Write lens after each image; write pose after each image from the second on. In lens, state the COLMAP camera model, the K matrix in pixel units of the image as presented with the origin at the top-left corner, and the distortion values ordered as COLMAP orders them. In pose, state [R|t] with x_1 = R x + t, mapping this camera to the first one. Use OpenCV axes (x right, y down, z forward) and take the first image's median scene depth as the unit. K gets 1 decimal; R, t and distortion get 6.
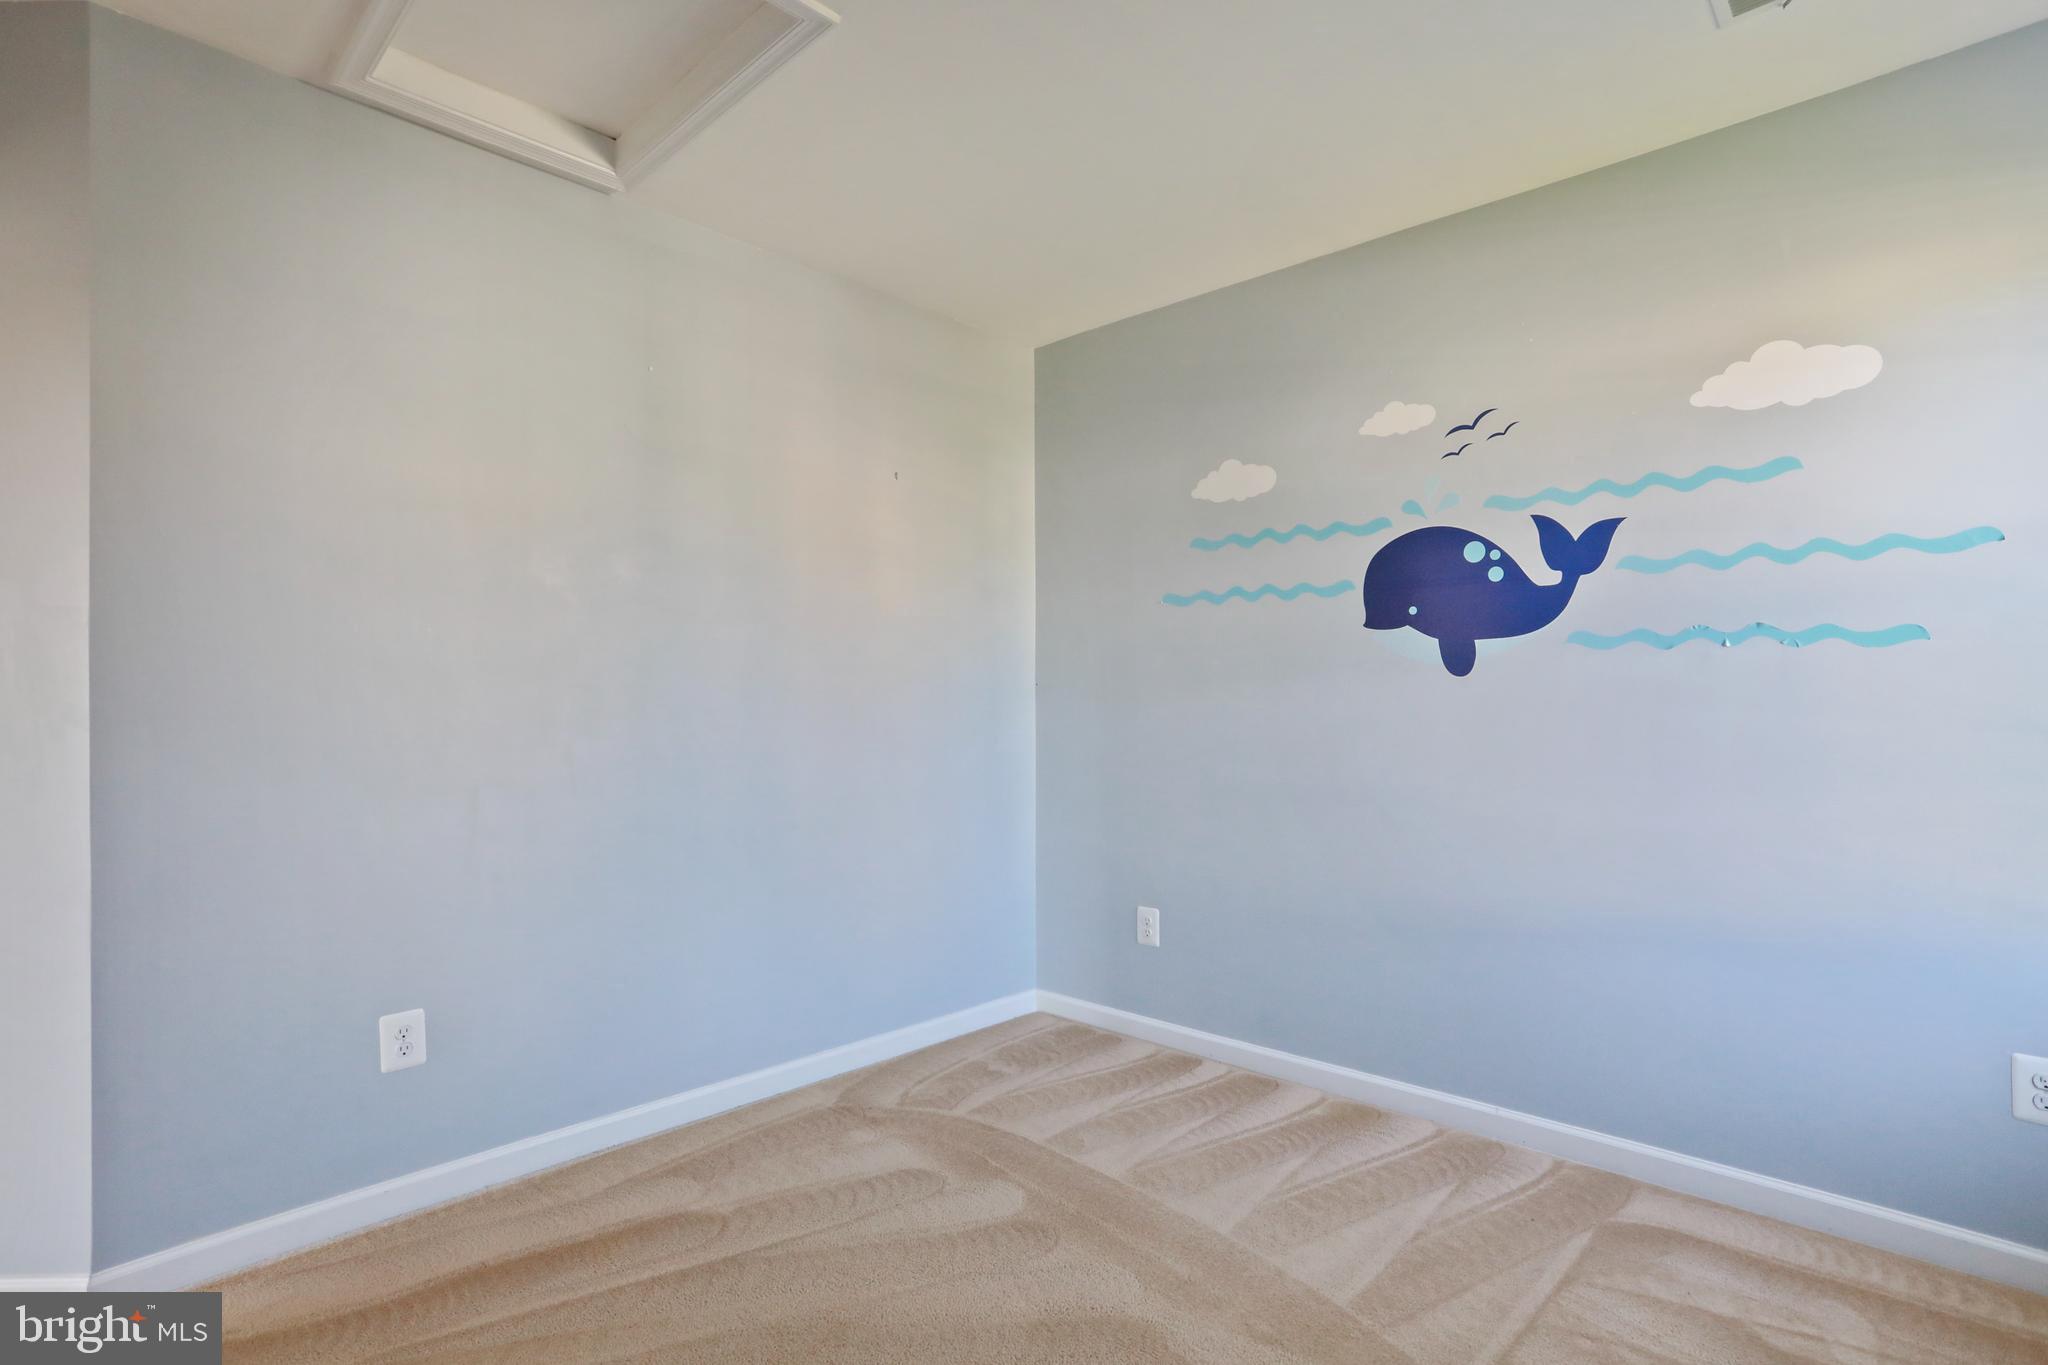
lens RADIAL K [[1019.9, 0, 1033.4], [0, 1019.9, 702.3], [0, 0, 1]] dist [-0.006554, 0.001753]
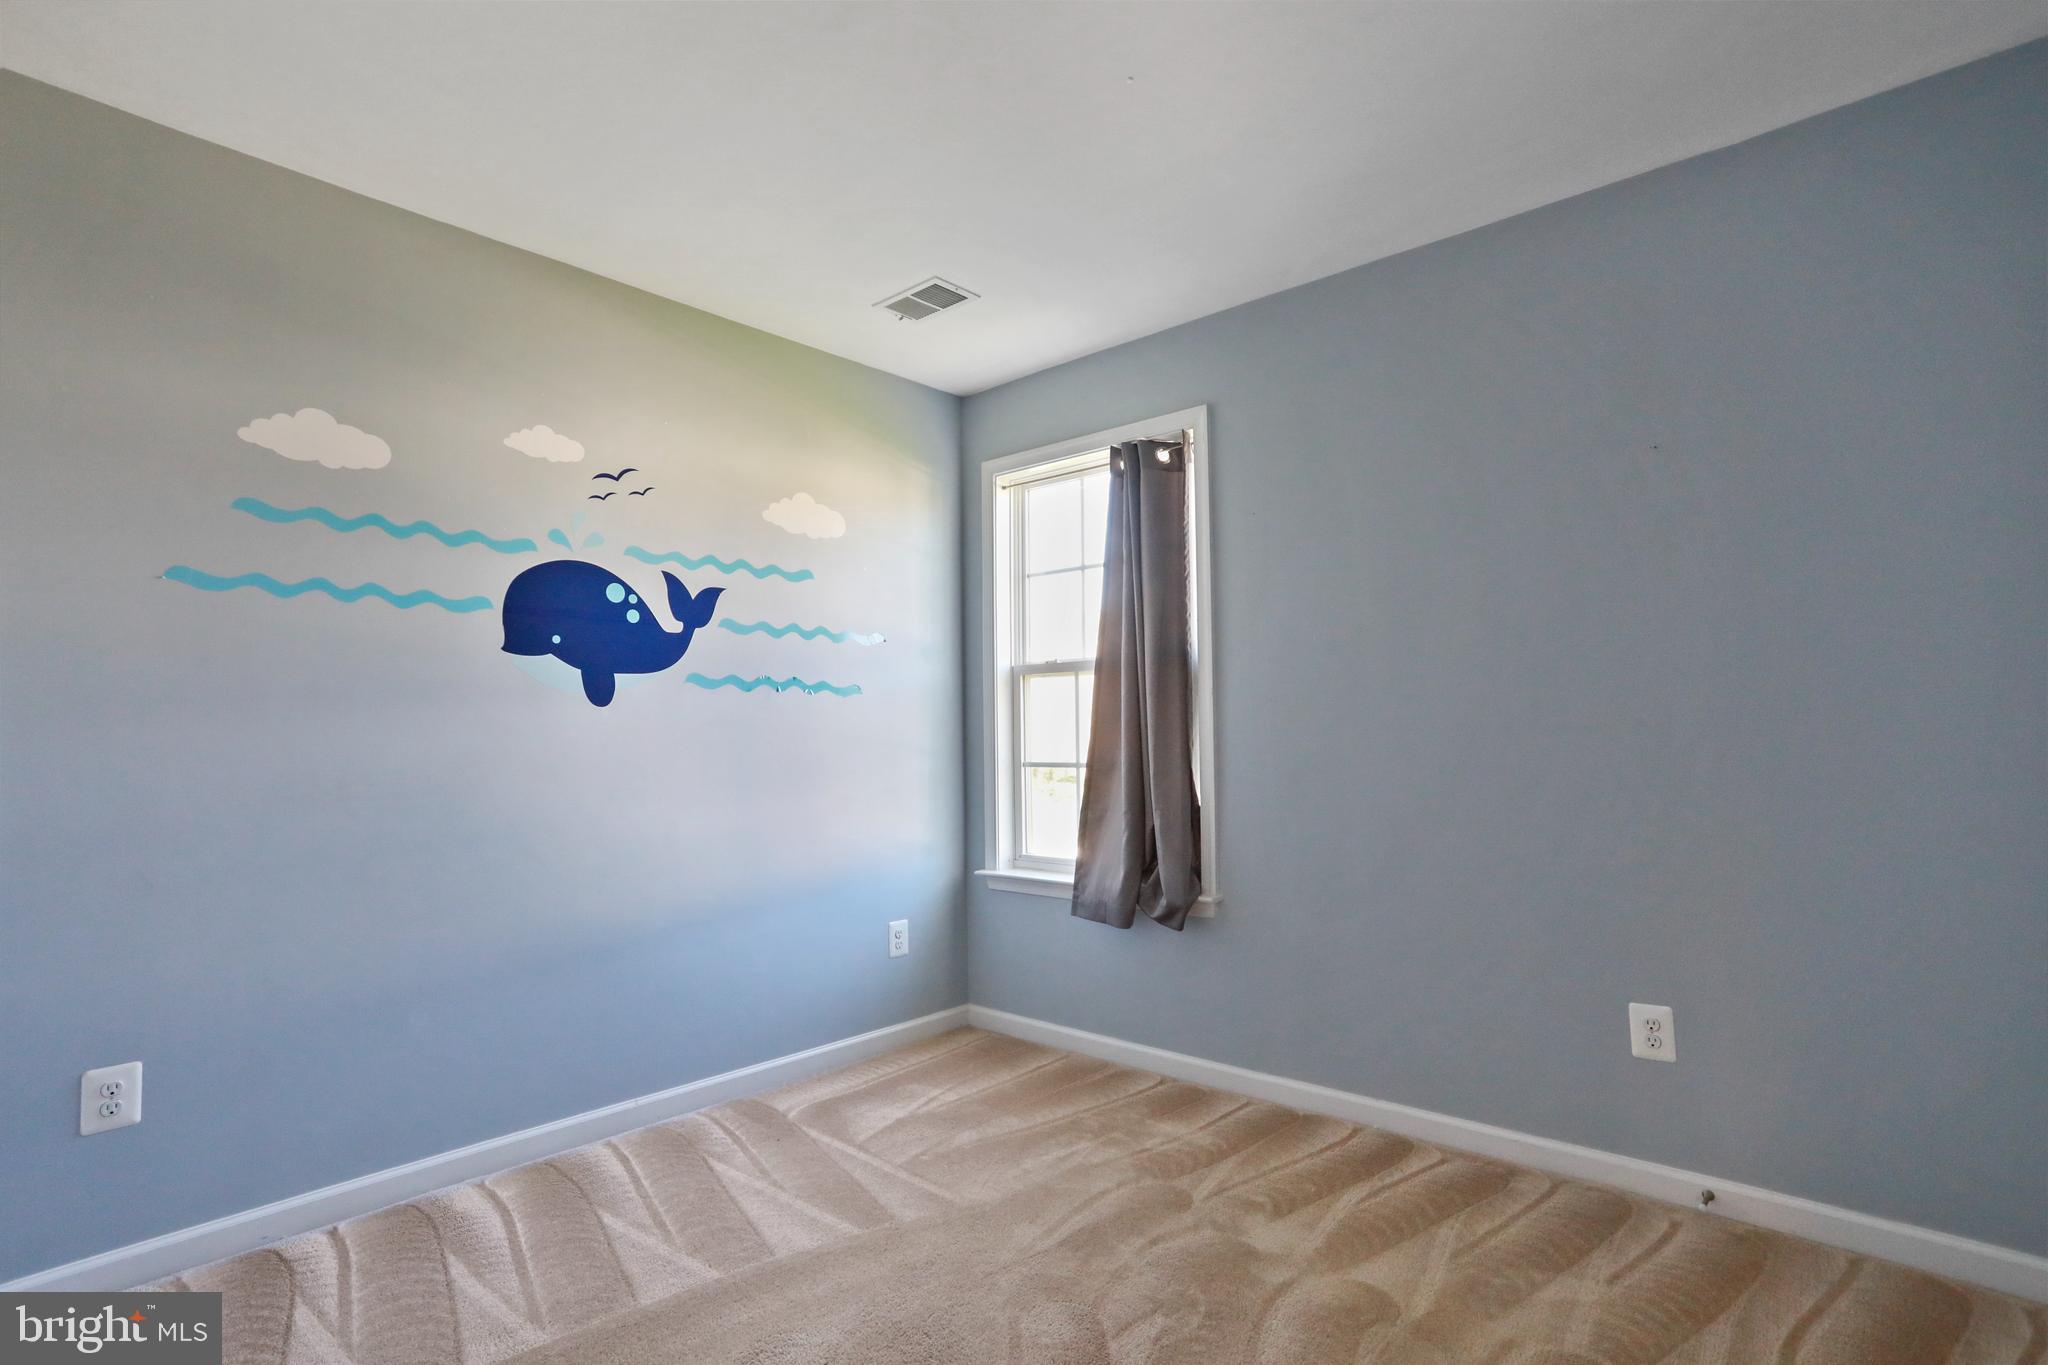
lens RADIAL K [[1019.9, 0, 1025.0], [0, 1019.9, 682.3], [0, 0, 1]] dist [-0.006554, 0.001753]
pose [[-0.013921, 0.046333, 0.998829, -0.671660], [0.002373, 0.998925, -0.046304, -0.000738], [-0.999900, 0.001726, -0.014016, 0.593479]]
